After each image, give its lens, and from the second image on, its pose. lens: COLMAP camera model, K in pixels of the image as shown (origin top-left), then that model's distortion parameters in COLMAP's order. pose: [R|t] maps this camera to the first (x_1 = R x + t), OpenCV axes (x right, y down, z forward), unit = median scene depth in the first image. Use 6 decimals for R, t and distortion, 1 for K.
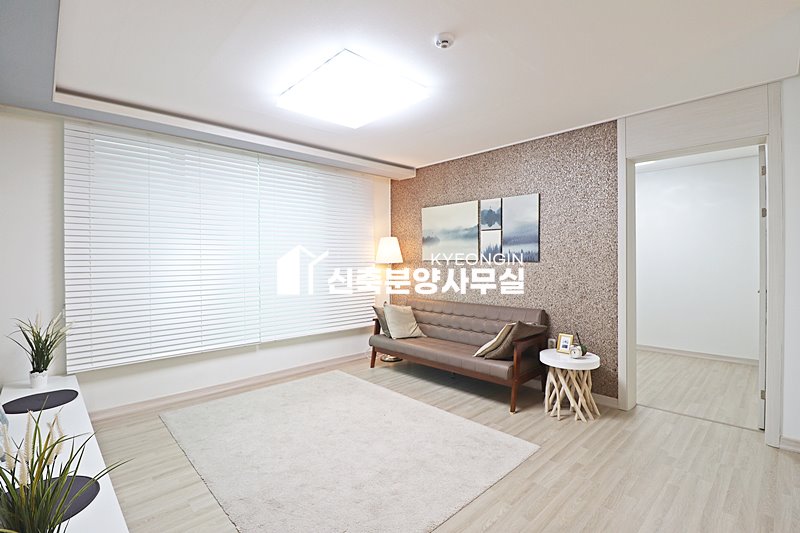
lens RADIAL K [[372.6, 0, 398.4], [0, 372.6, 264.5], [0, 0, 1]] dist [-0.002374, -0.007095]
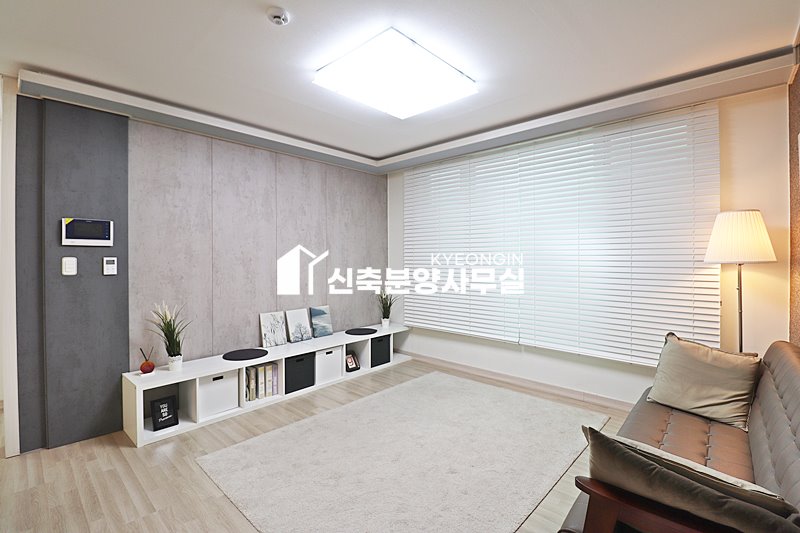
lens RADIAL K [[372.6, 0, 399.1], [0, 372.6, 261.6], [0, 0, 1]] dist [-0.002374, -0.007095]
pose [[0.052329, 0.017882, -0.998470, 0.575868], [-0.009711, 0.999802, 0.017397, -0.012555], [0.998583, 0.008786, 0.052492, 0.668394]]
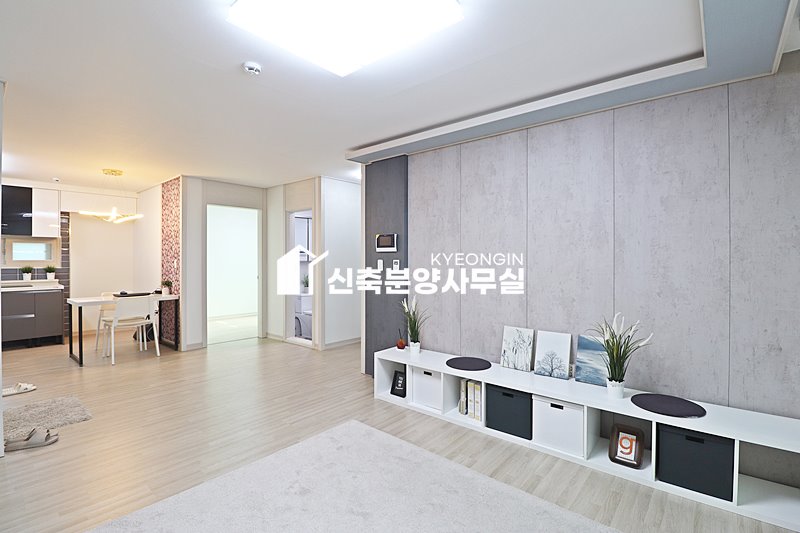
lens RADIAL K [[372.6, 0, 406.8], [0, 372.6, 259.7], [0, 0, 1]] dist [-0.002374, -0.007095]
pose [[-0.995659, 0.012258, -0.092267, -0.118594], [0.010362, 0.999726, 0.020994, -0.024115], [0.092499, 0.019947, -0.995513, 1.168315]]
